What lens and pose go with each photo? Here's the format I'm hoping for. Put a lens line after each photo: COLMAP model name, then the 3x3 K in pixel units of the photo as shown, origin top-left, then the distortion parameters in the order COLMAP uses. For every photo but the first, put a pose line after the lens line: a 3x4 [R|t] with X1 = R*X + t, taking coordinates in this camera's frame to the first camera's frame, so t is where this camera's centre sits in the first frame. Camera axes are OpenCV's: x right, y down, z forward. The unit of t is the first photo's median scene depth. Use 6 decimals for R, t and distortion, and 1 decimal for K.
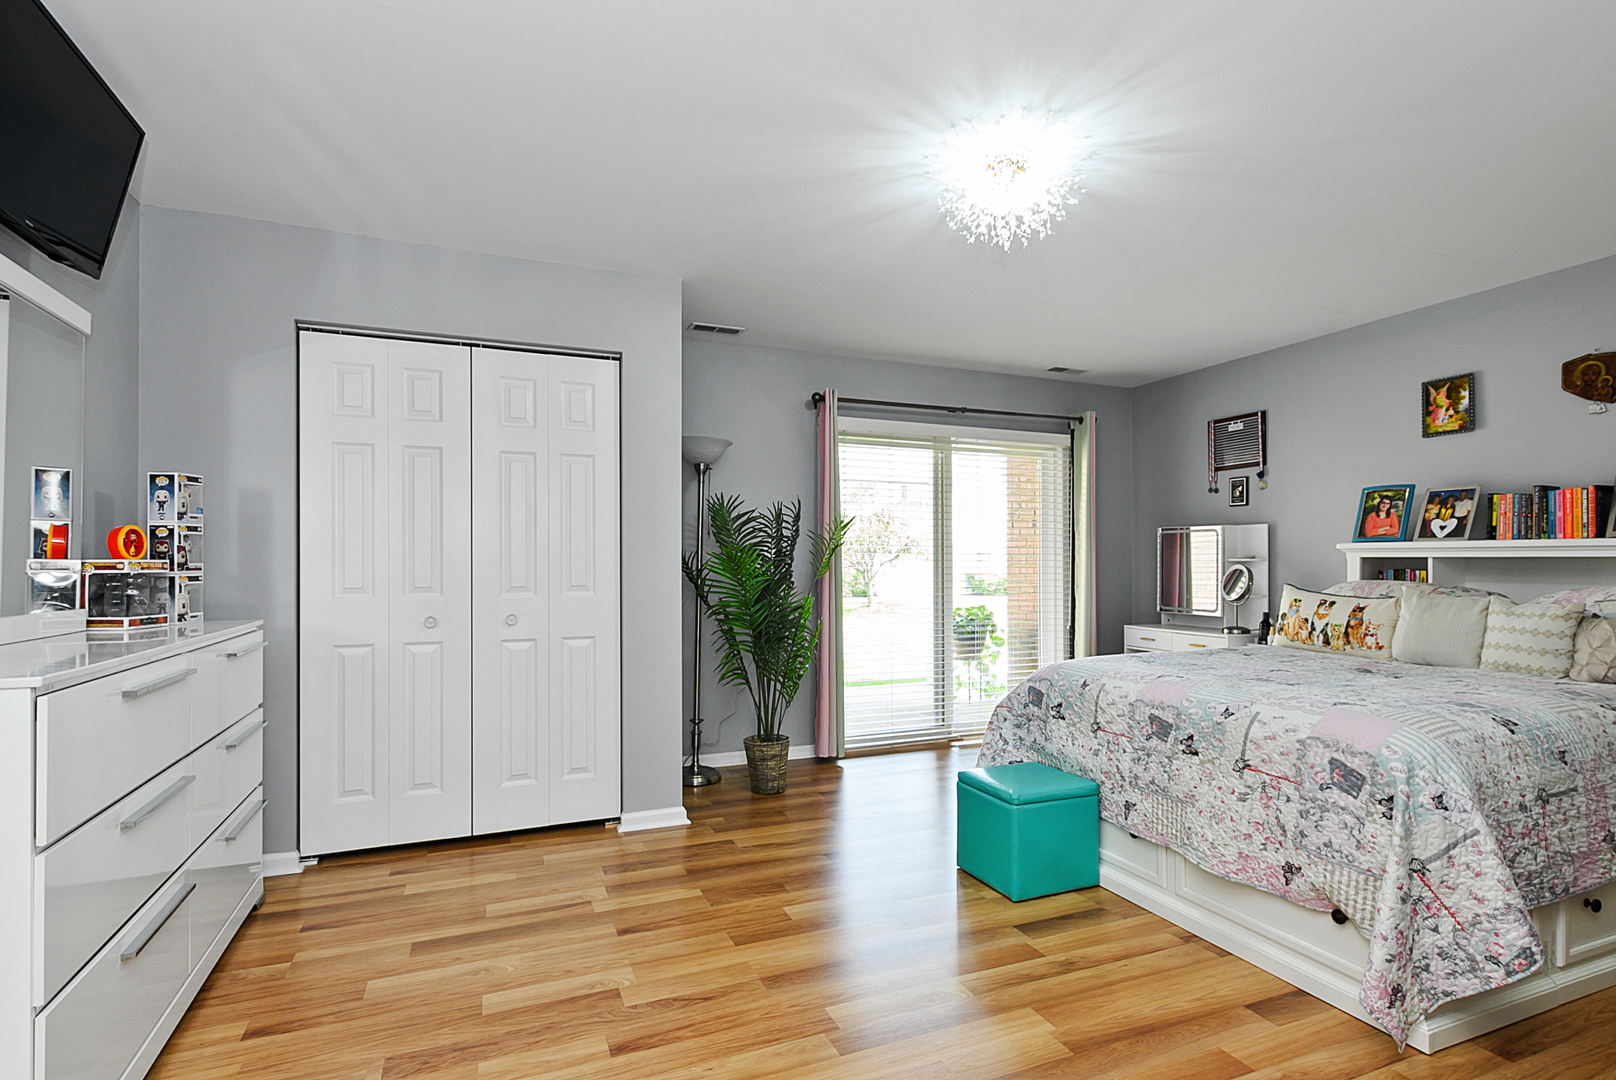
lens RADIAL K [[799.1, 0, 805.6], [0, 799.1, 558.0], [0, 0, 1]] dist [0.003407, -0.004785]
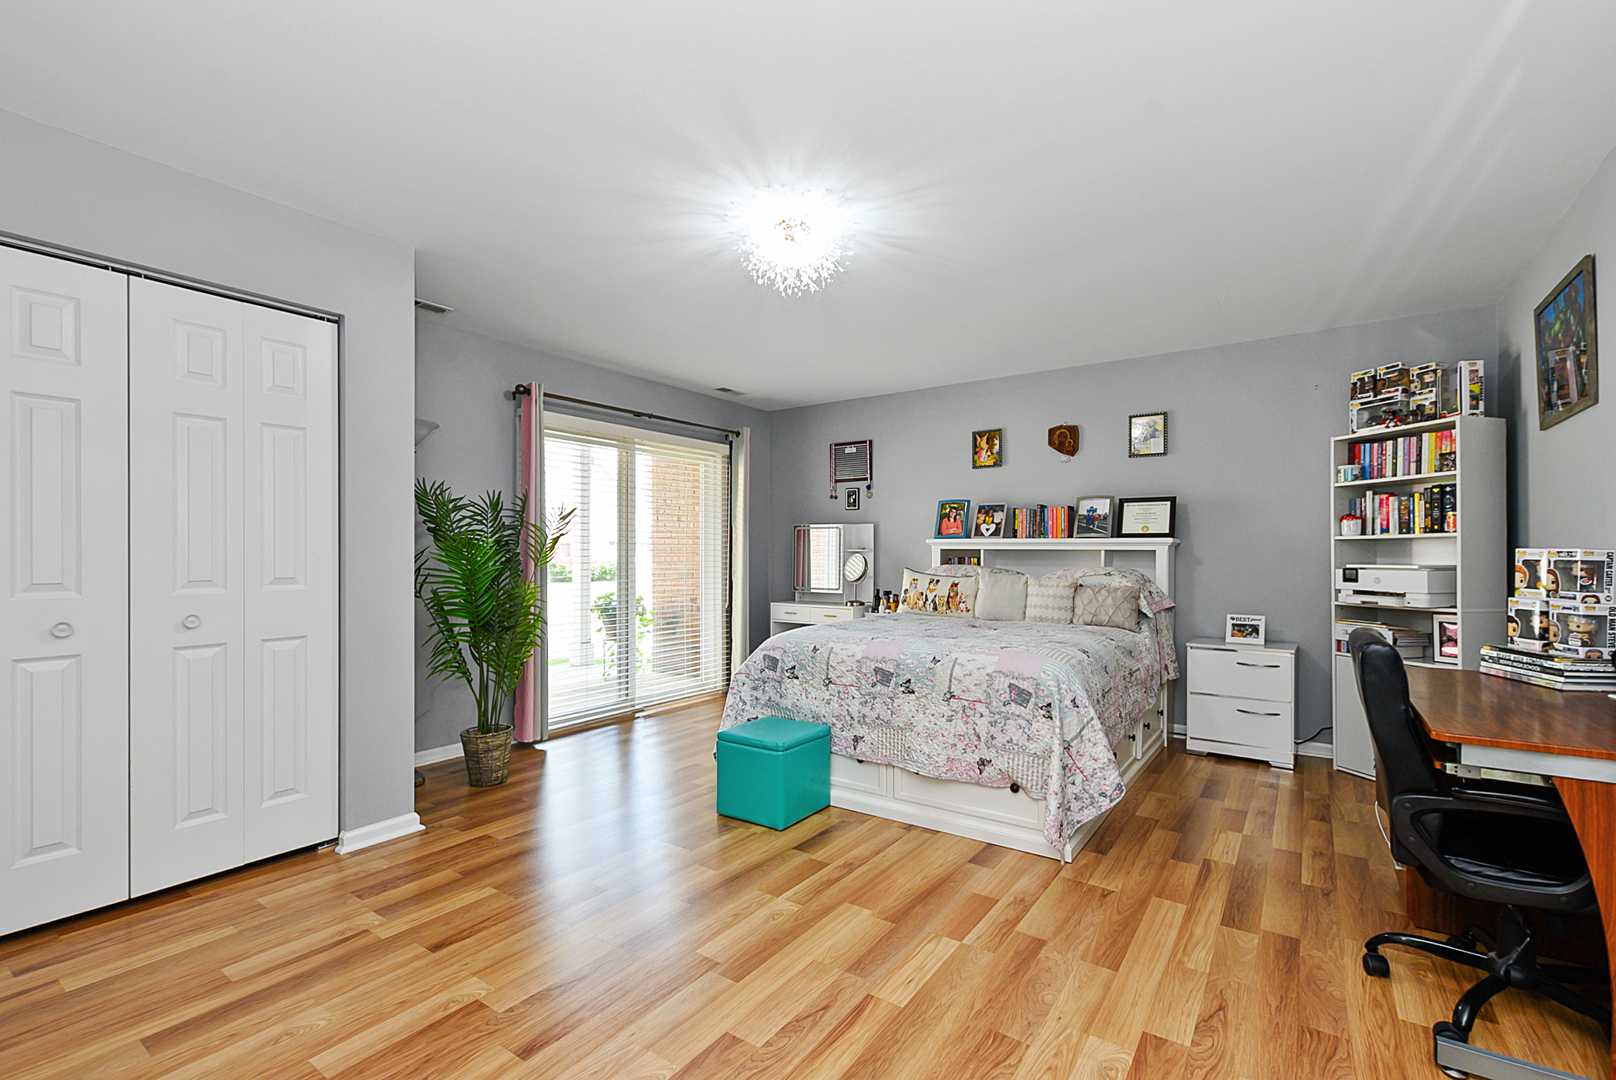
lens RADIAL K [[718.7, 0, 817.0], [0, 718.7, 549.9], [0, 0, 1]] dist [0.000698, -0.001651]
pose [[0.838118, 0.003809, 0.545476, -0.246950], [-0.005777, 0.999982, 0.001894, -0.000590], [-0.545458, -0.004738, 0.838124, 0.044497]]
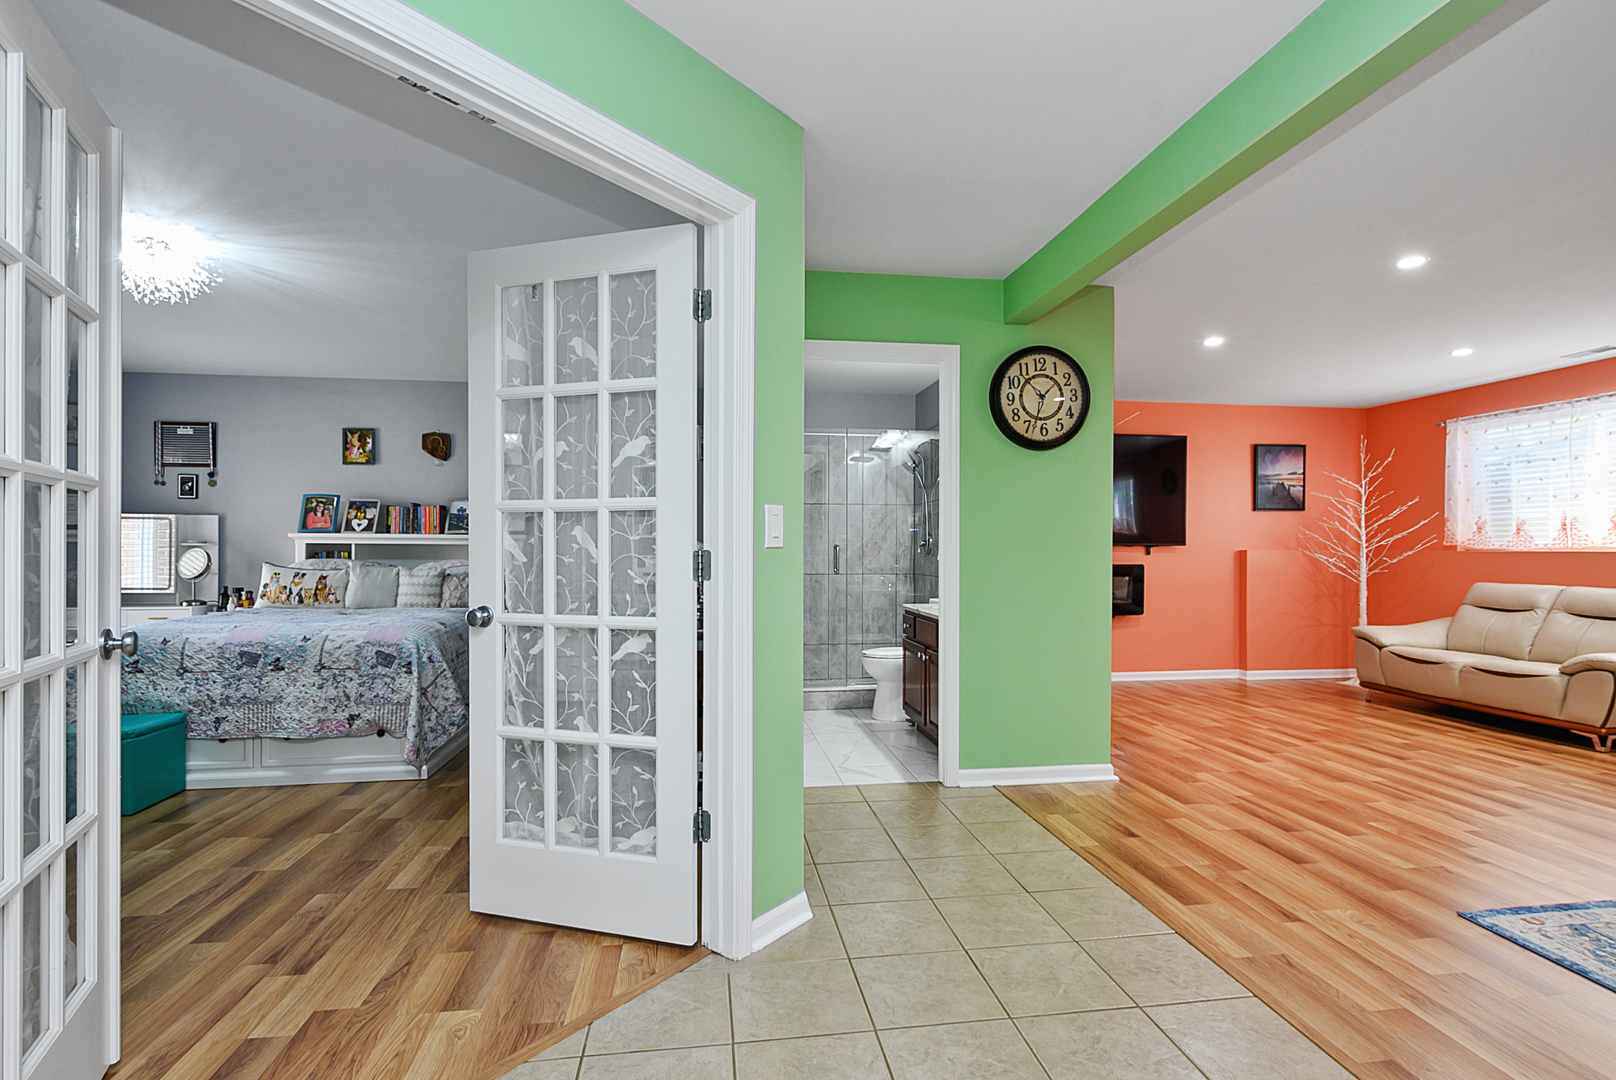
lens RADIAL K [[799.1, 0, 831.9], [0, 799.1, 548.8], [0, 0, 1]] dist [0.003407, -0.004785]
pose [[0.229532, 0.000989, 0.973301, -0.601162], [-0.008816, 0.999961, 0.001063, -0.000988], [-0.973261, -0.008824, 0.229532, -0.306528]]
